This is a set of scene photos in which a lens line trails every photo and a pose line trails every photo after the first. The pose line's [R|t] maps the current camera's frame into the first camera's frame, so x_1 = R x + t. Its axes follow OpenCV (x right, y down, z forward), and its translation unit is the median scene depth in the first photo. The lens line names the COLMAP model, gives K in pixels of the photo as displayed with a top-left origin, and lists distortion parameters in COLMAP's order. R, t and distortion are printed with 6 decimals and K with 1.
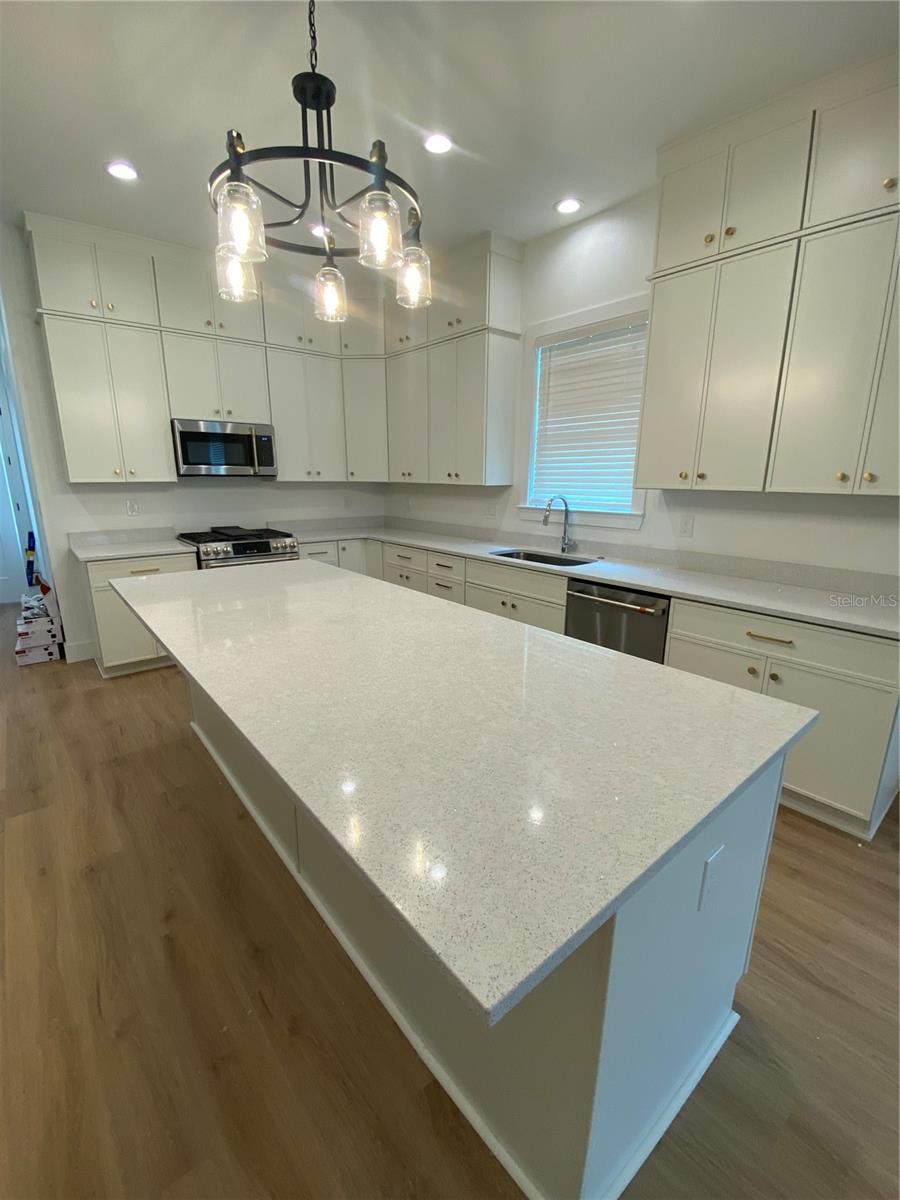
lens RADIAL K [[511.7, 0, 452.6], [0, 511.7, 611.2], [0, 0, 1]] dist [0.003394, -0.004906]
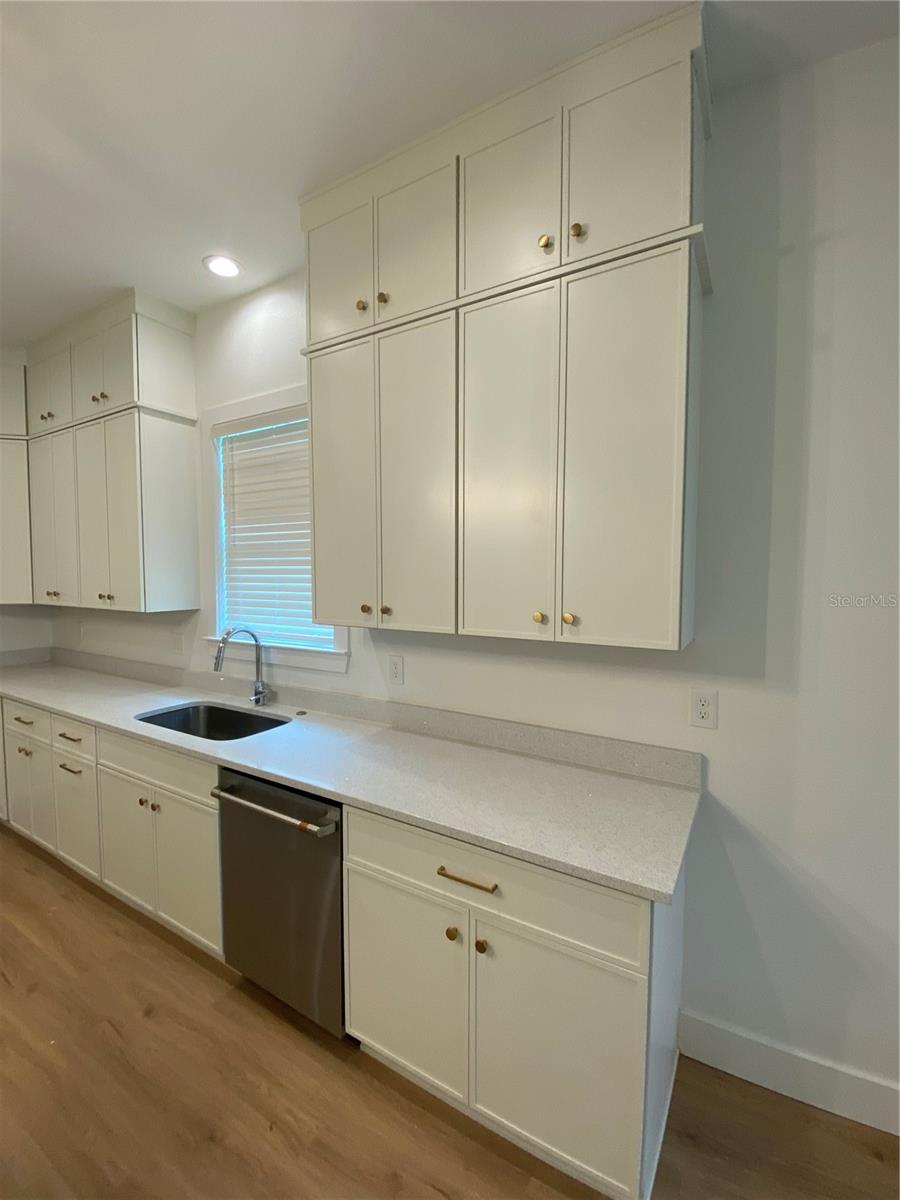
lens RADIAL K [[511.7, 0, 451.9], [0, 511.7, 608.3], [0, 0, 1]] dist [0.003394, -0.004906]
pose [[0.942151, -0.023285, 0.334380, 0.236360], [0.089032, 0.979134, -0.182675, -0.090936], [-0.323150, 0.201878, 0.924565, 0.225407]]
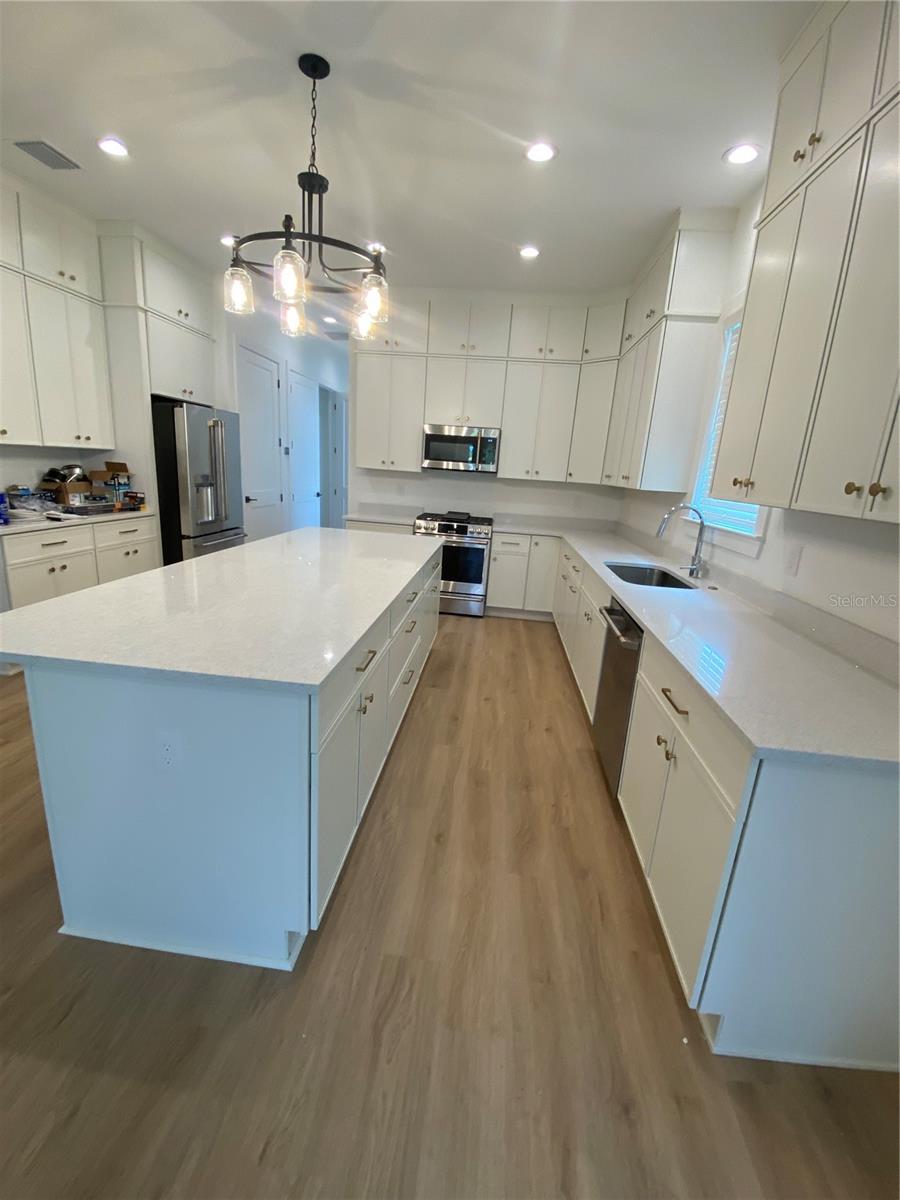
lens RADIAL K [[511.7, 0, 452.9], [0, 511.7, 610.3], [0, 0, 1]] dist [0.003394, -0.004906]
pose [[0.701499, 0.225424, -0.676080, 0.513614], [-0.241249, 0.967762, 0.072360, -0.028311], [0.670596, 0.112343, 0.733267, 0.146881]]
